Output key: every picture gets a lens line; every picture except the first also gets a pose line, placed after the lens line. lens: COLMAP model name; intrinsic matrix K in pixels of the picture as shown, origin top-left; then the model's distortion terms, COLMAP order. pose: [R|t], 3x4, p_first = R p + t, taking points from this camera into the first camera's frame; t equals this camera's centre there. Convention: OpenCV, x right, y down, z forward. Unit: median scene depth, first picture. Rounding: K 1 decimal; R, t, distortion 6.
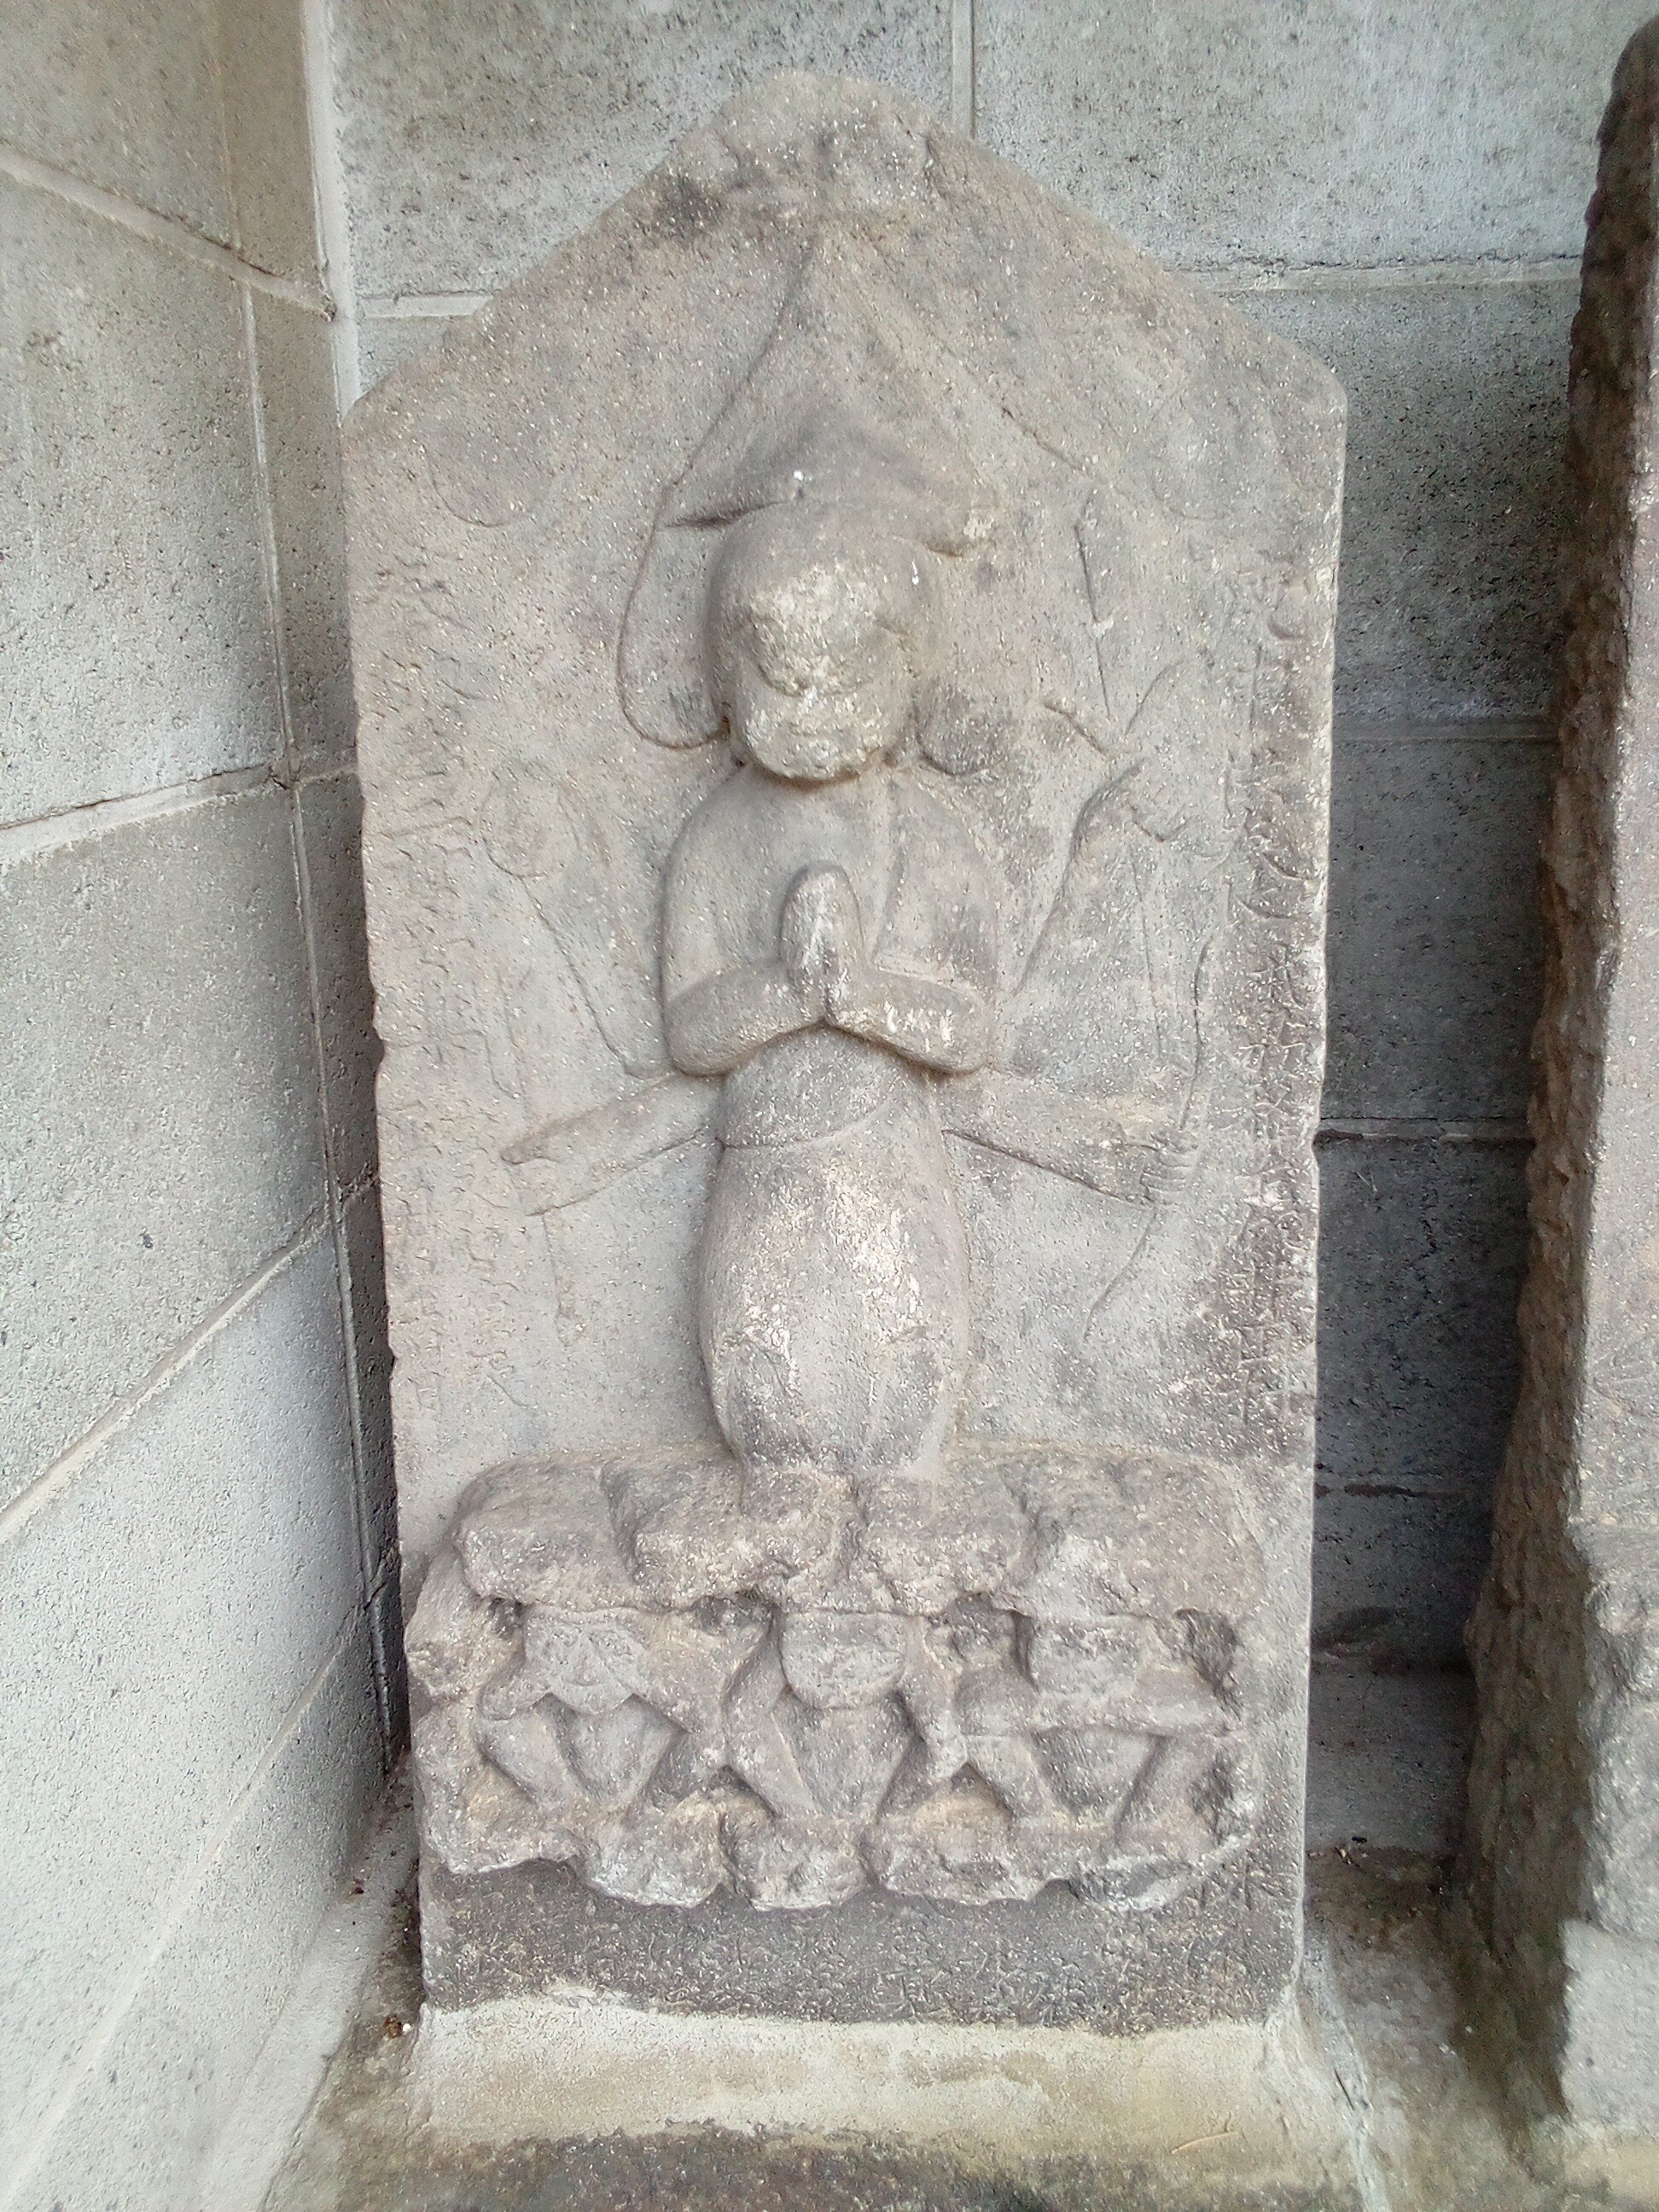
lens RADIAL K [[1841.6, 0, 828.8], [0, 1841.6, 1121.7], [0, 0, 1]] dist [0.055426, -0.079633]
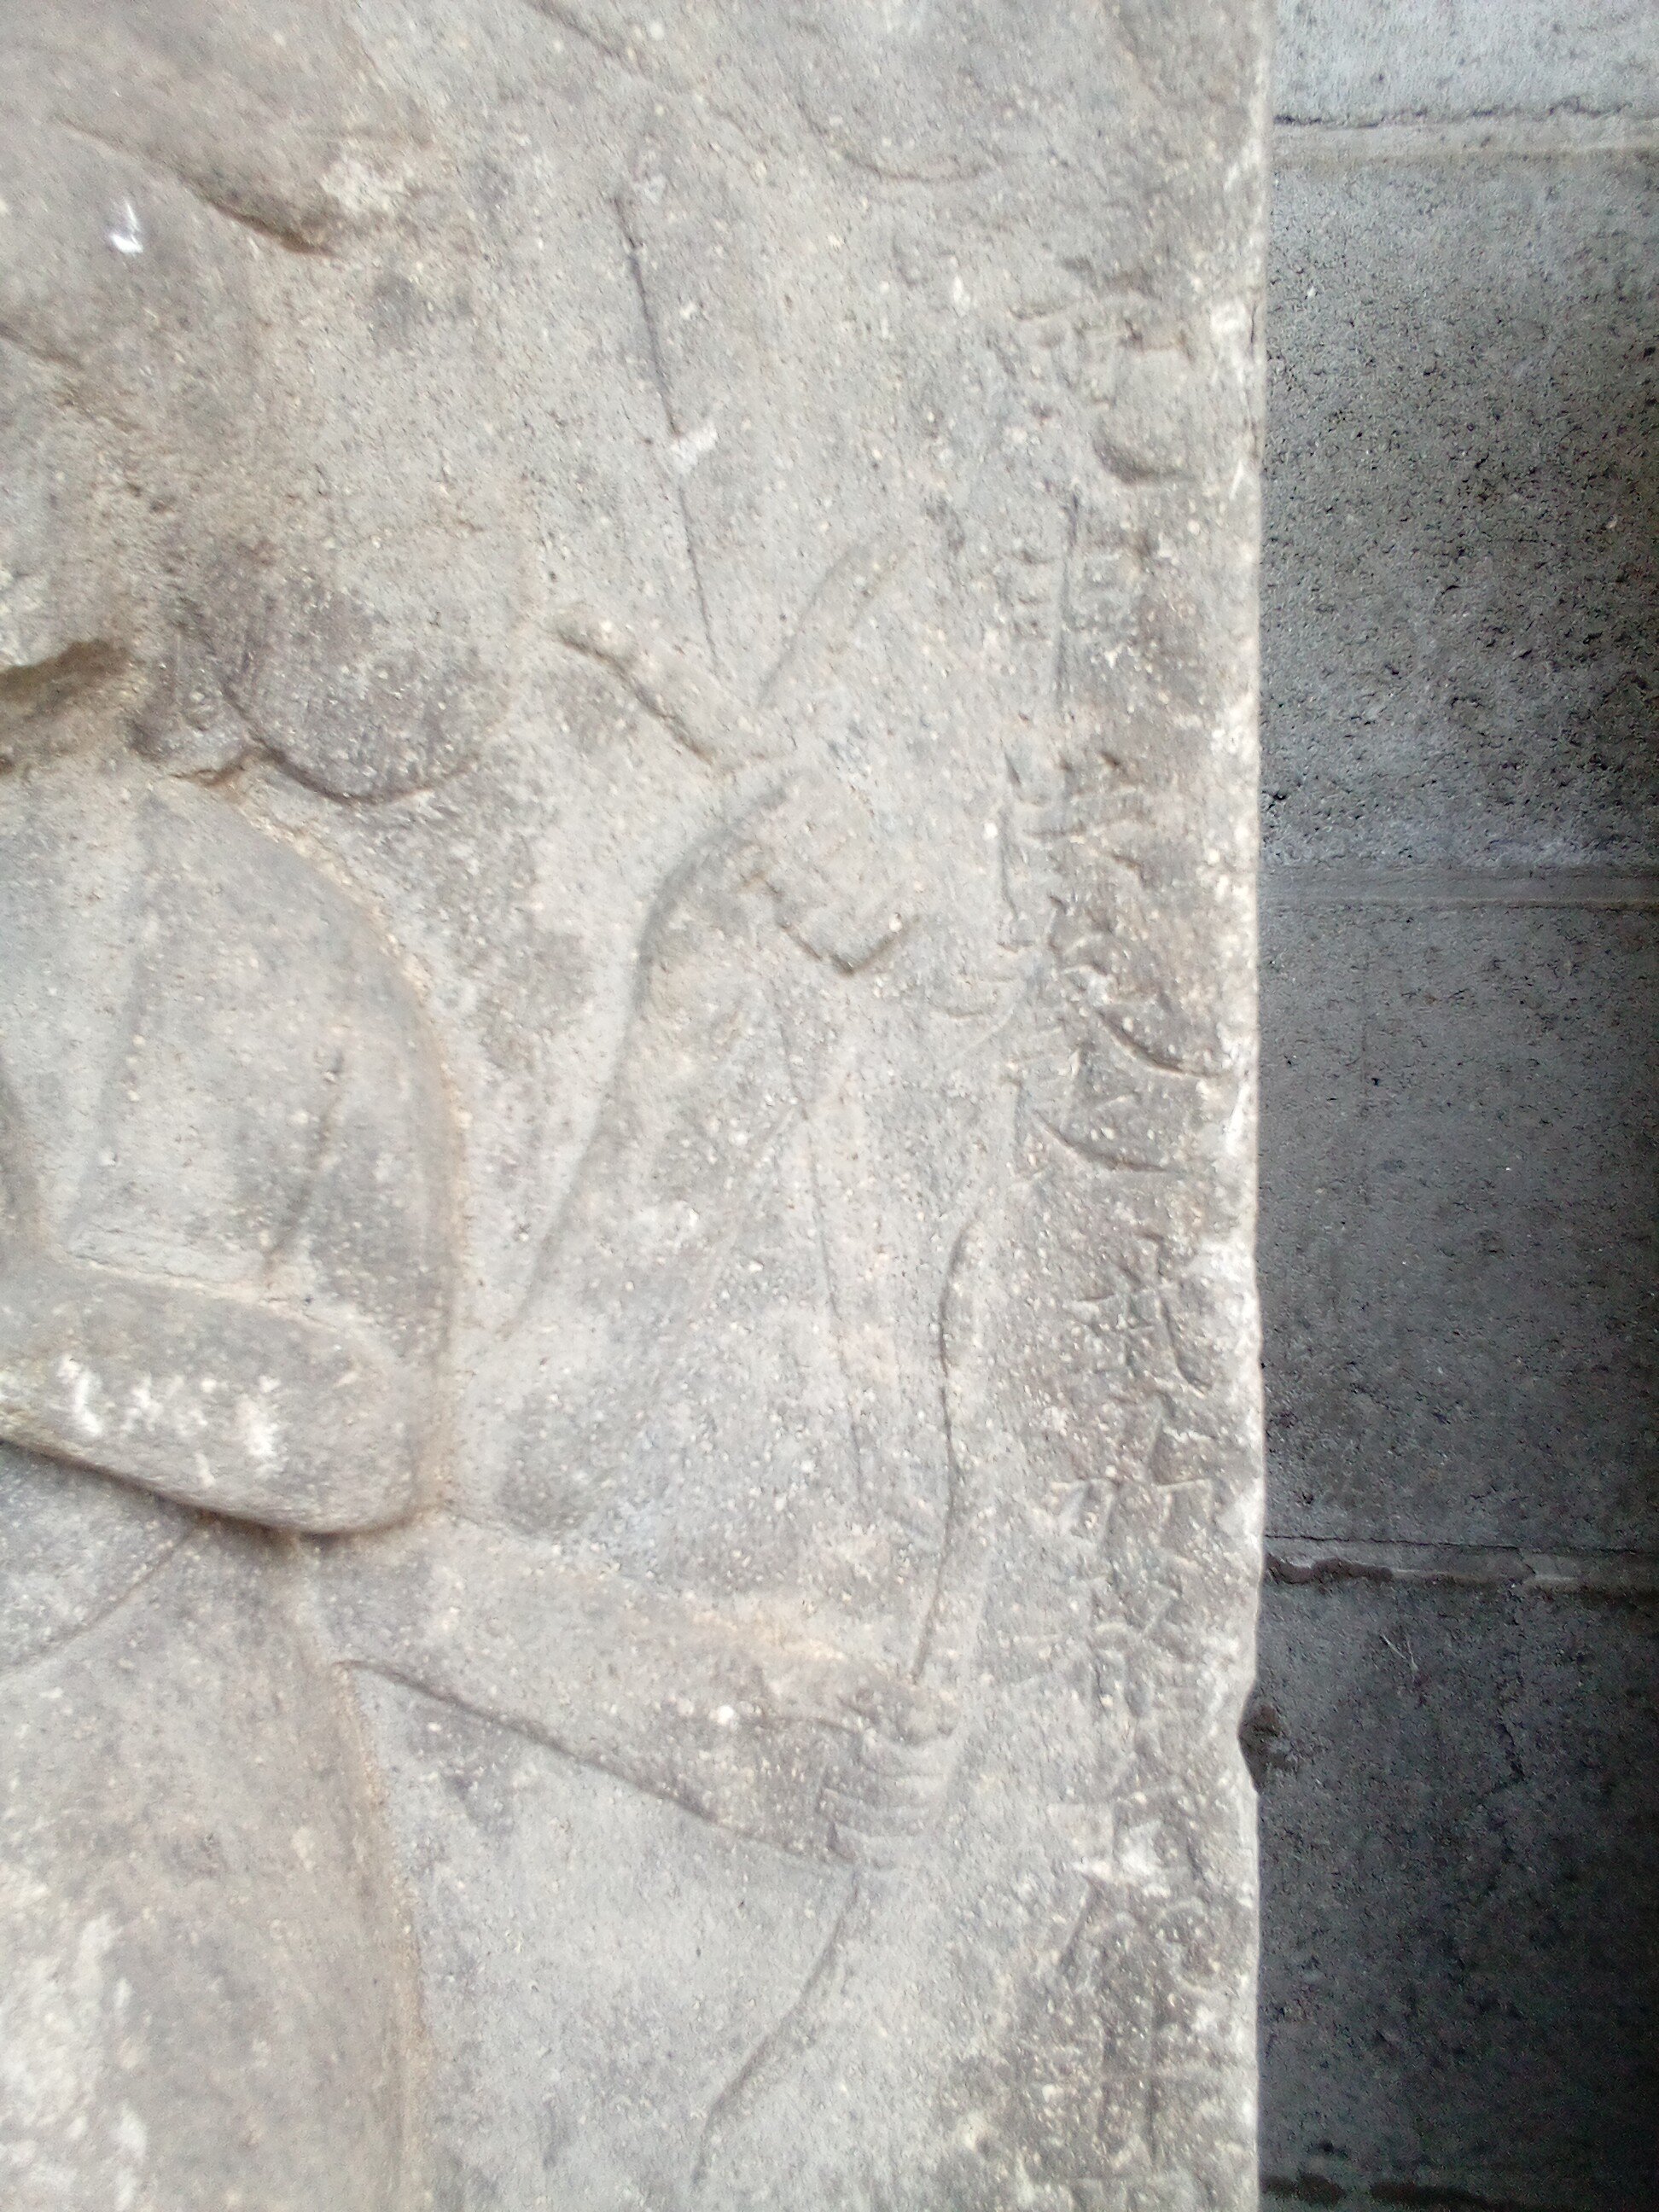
lens RADIAL K [[1841.6, 0, 826.5], [0, 1841.6, 1102.1], [0, 0, 1]] dist [0.055426, -0.079633]
pose [[0.999211, 0.028569, -0.027593, 0.182967], [-0.032690, 0.986123, -0.162768, -0.056057], [0.022560, 0.163542, 0.986278, 0.587607]]
